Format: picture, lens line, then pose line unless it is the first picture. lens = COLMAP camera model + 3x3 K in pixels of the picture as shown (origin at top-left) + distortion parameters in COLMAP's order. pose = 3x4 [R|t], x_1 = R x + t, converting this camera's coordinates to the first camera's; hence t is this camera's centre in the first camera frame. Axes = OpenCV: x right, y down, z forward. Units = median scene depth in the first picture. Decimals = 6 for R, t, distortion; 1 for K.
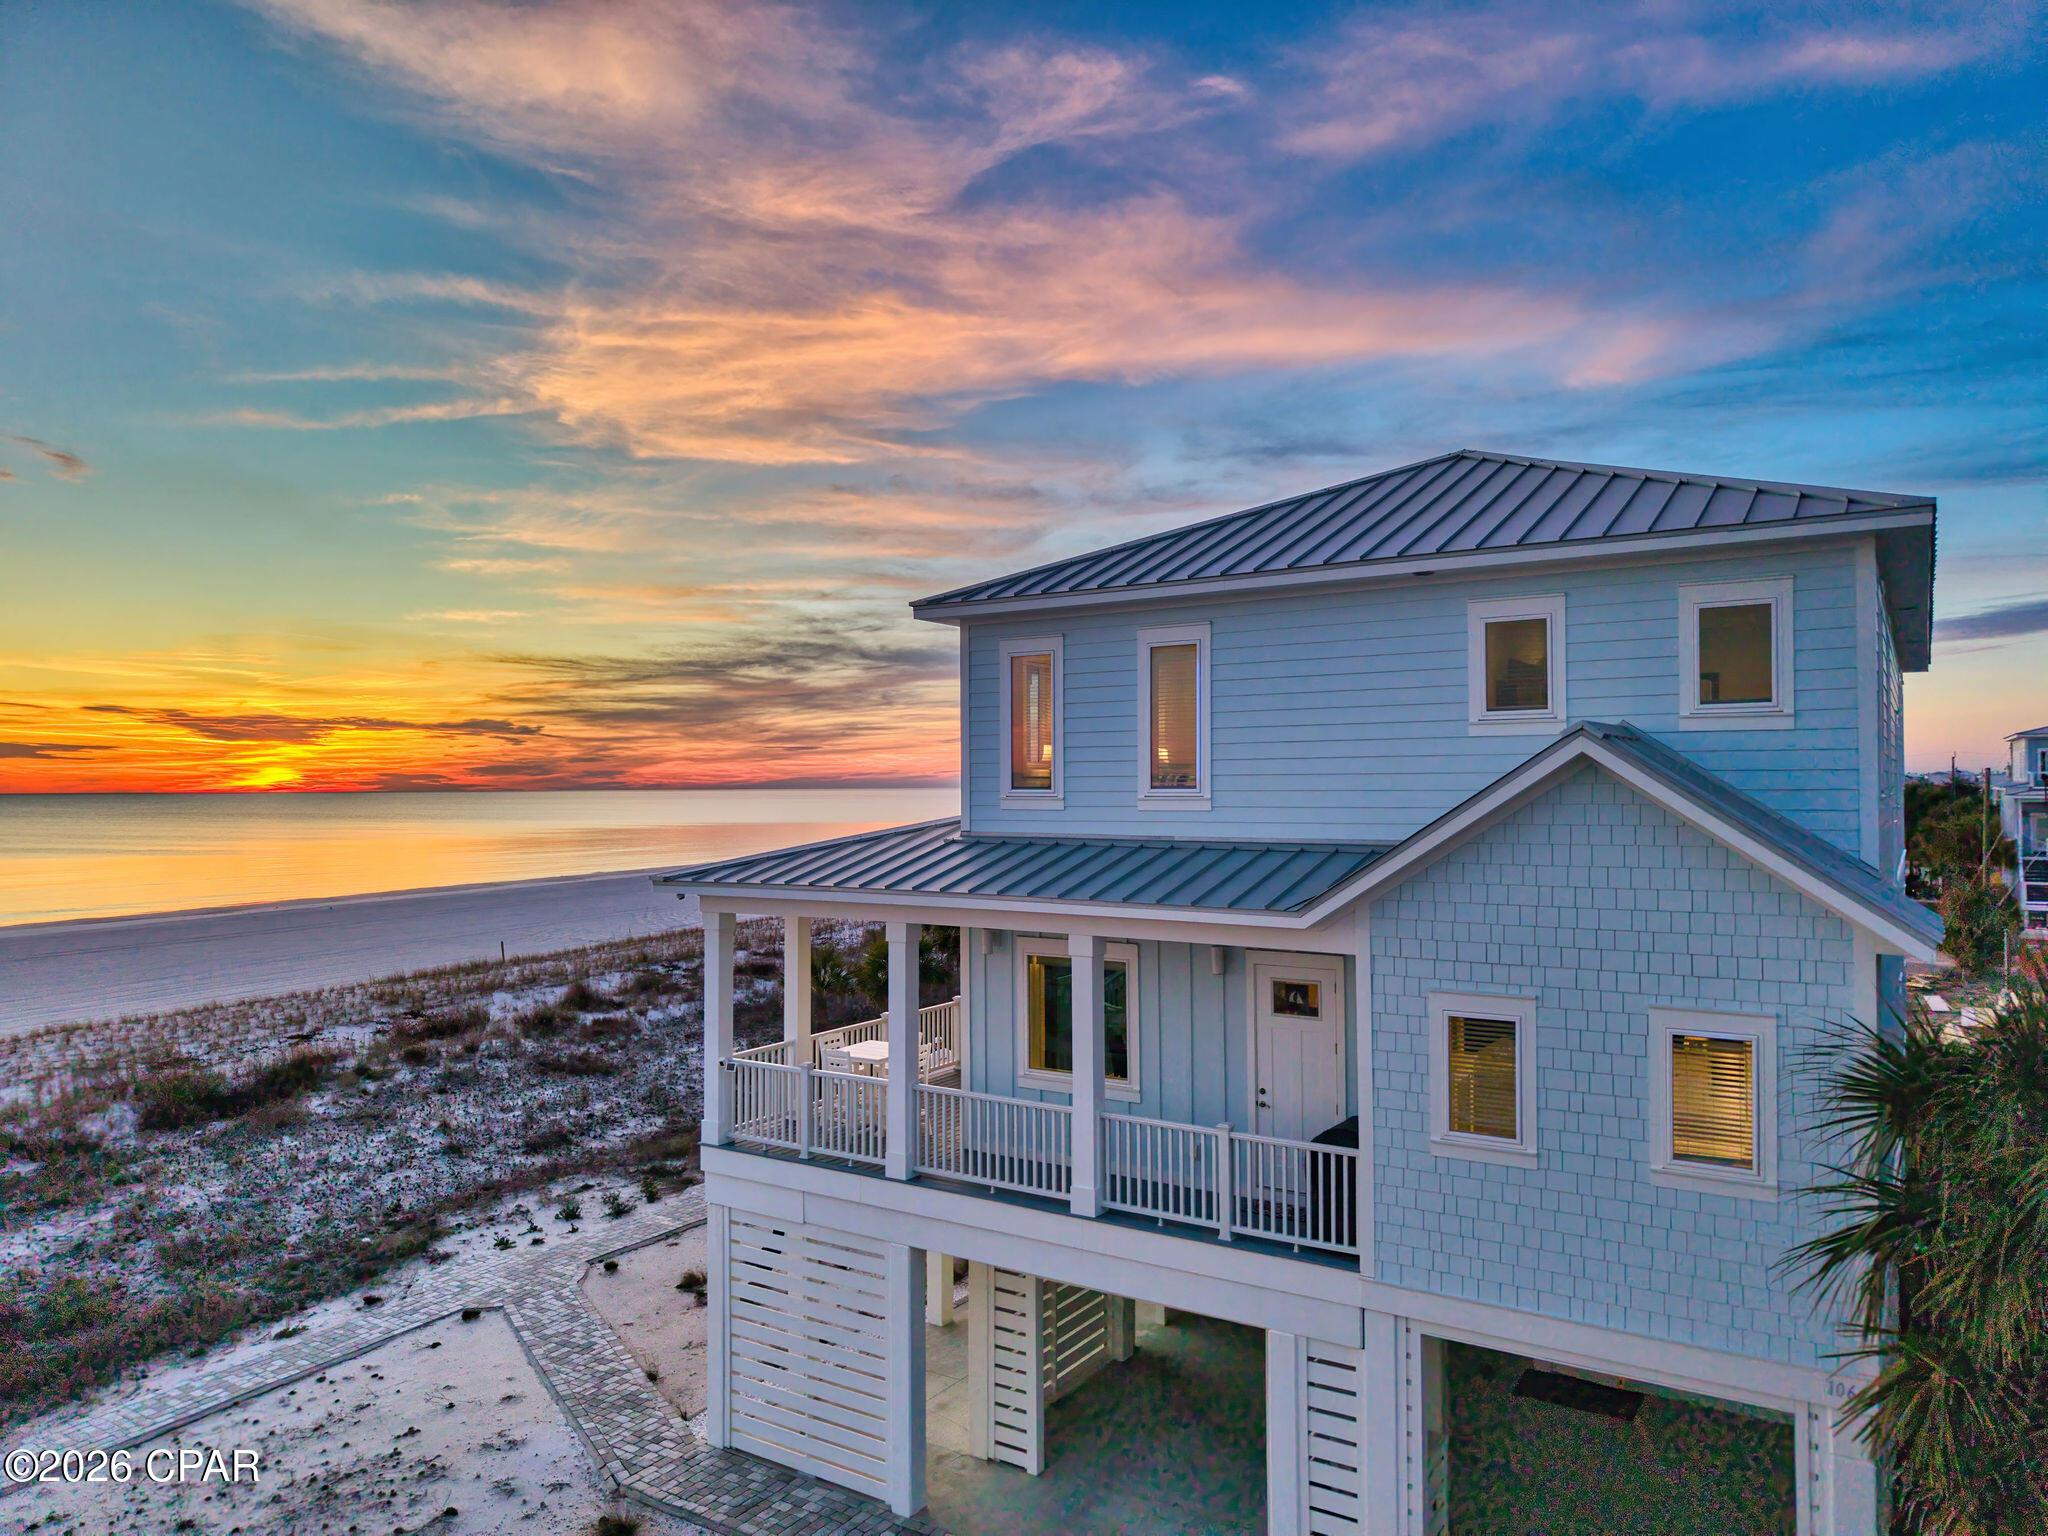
lens RADIAL K [[1379.1, 0, 1014.7], [0, 1379.1, 762.2], [0, 0, 1]] dist [0.010452, -0.009113]
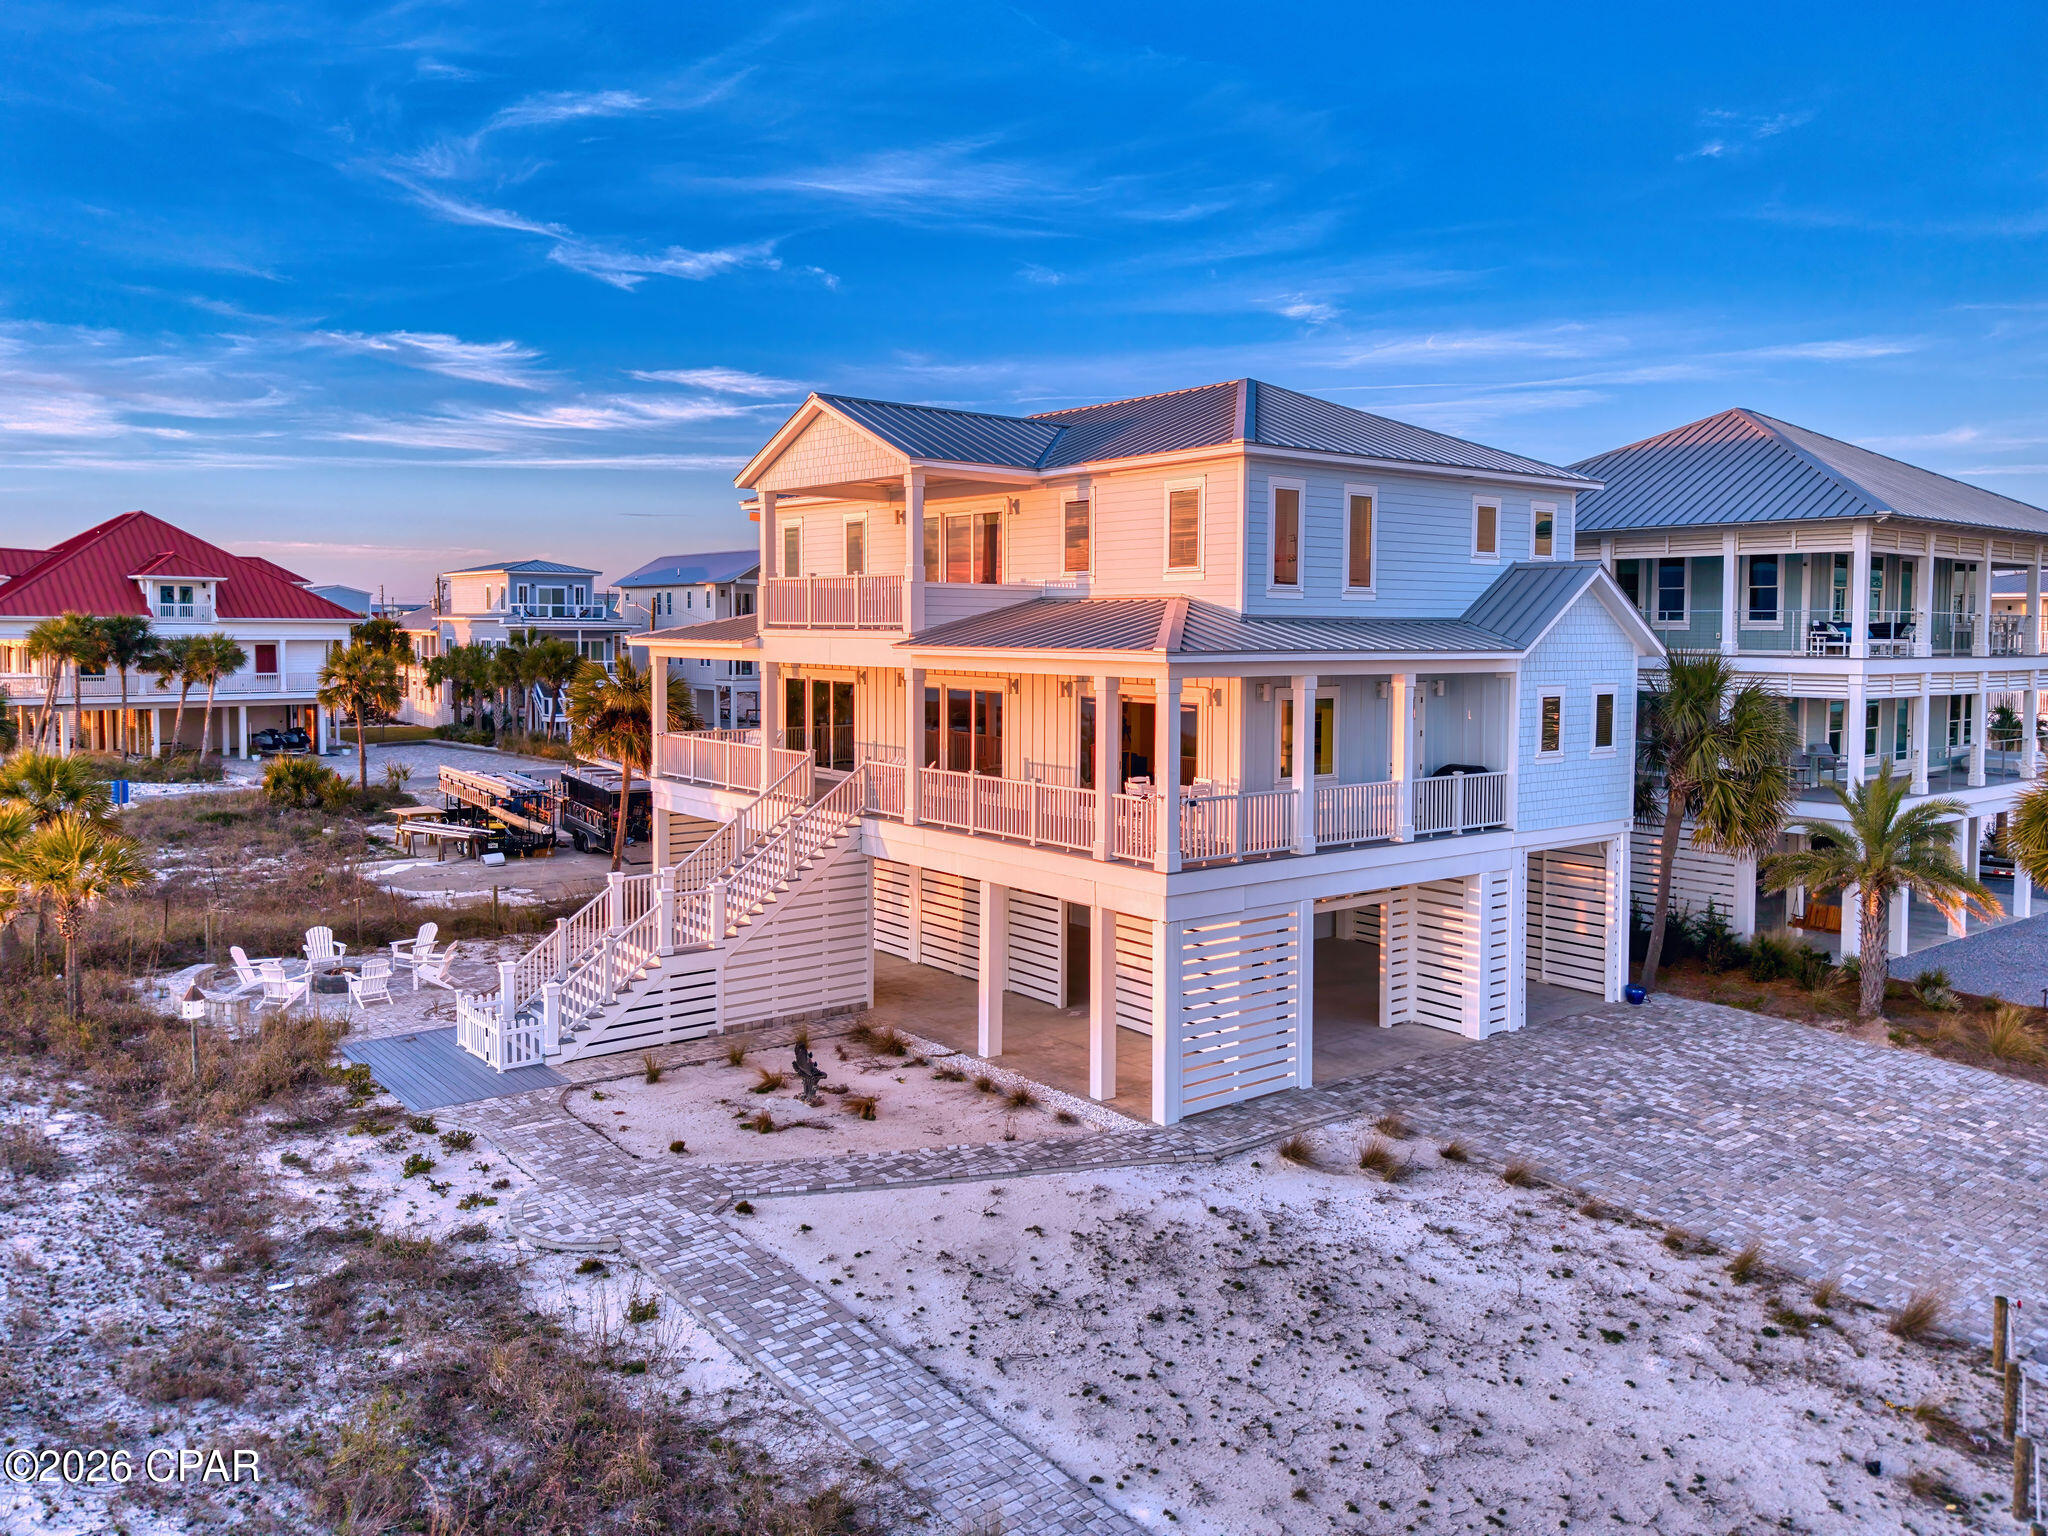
lens RADIAL K [[1536.4, 0, 1140.2], [0, 1536.4, 680.0], [0, 0, 1]] dist [0.003968, -0.004888]
pose [[0.273827, -0.024734, 0.961461, -1.401354], [-0.024950, 0.999150, 0.032810, 0.064193], [-0.961455, -0.032973, 0.272977, 0.635385]]
